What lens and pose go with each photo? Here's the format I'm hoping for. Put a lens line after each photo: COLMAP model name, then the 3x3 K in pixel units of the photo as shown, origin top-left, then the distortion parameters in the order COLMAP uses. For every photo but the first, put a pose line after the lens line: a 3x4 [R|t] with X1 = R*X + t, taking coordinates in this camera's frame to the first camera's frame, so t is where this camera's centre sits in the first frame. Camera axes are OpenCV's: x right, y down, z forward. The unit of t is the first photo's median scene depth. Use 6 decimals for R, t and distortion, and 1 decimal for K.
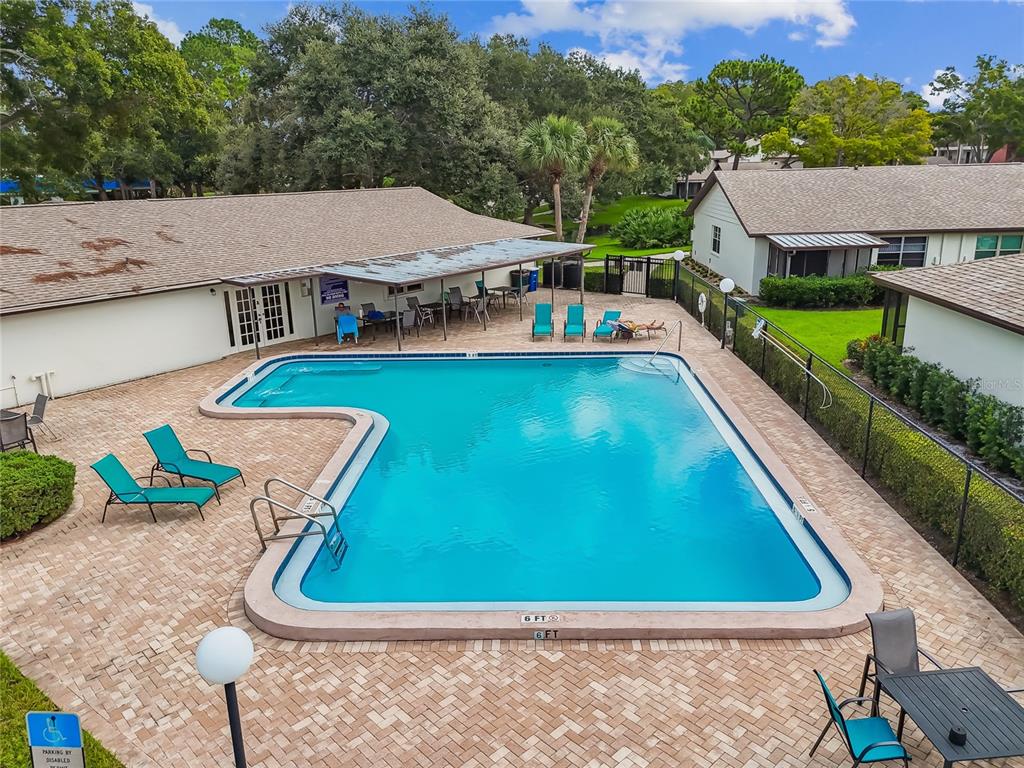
lens RADIAL K [[757.0, 0, 512.0], [0, 757.0, 384.0], [0, 0, 1]] dist [0.030350, -0.013066]
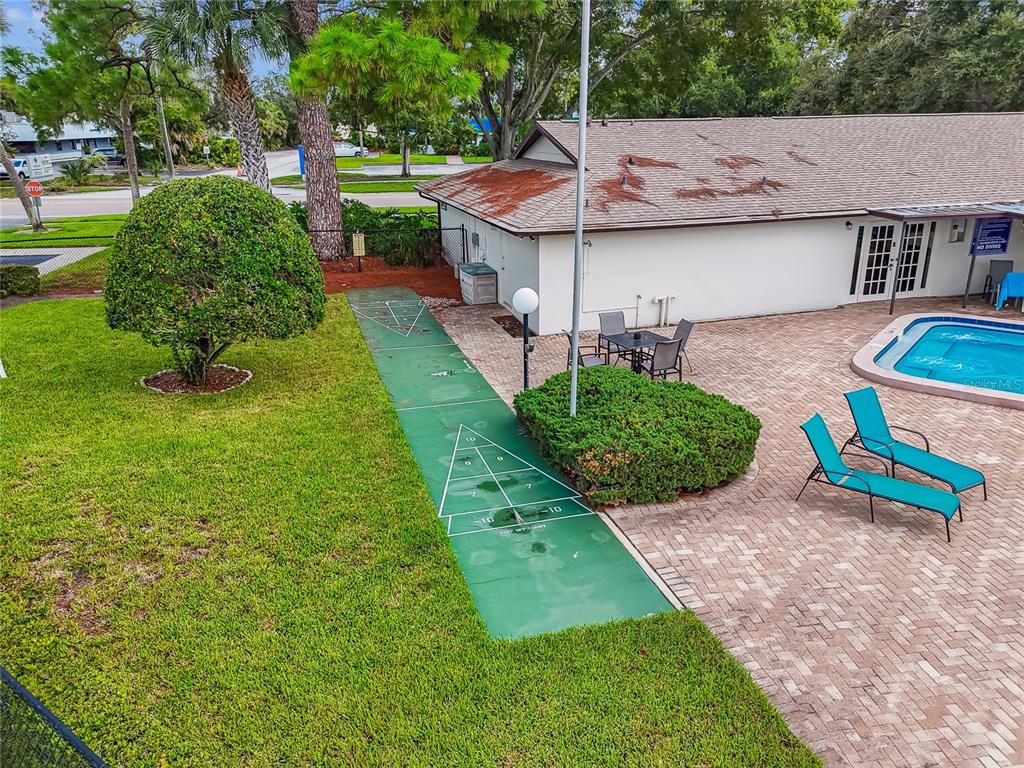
lens RADIAL K [[757.0, 0, 512.0], [0, 757.0, 384.0], [0, 0, 1]] dist [0.030350, -0.013066]
pose [[0.809901, 0.199859, -0.551468, -0.221189], [-0.165735, 0.979824, 0.111698, 0.017168], [0.562665, 0.000933, 0.826684, 0.124719]]
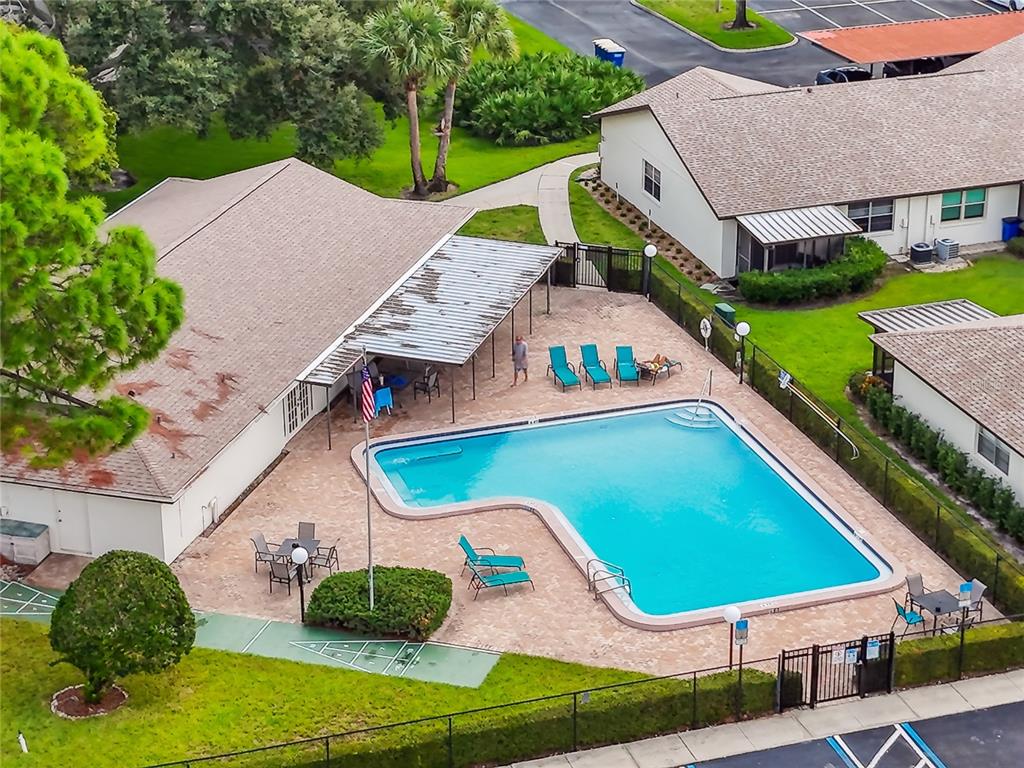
lens RADIAL K [[2135.4, 0, 512.0], [0, 2135.4, 384.0], [0, 0, 1]] dist [0.094122, 0.316662]
pose [[0.941760, -0.120167, 0.314081, -1.100517], [0.086374, 0.989078, 0.119431, -0.488307], [-0.325003, -0.085347, 0.941854, -1.968351]]
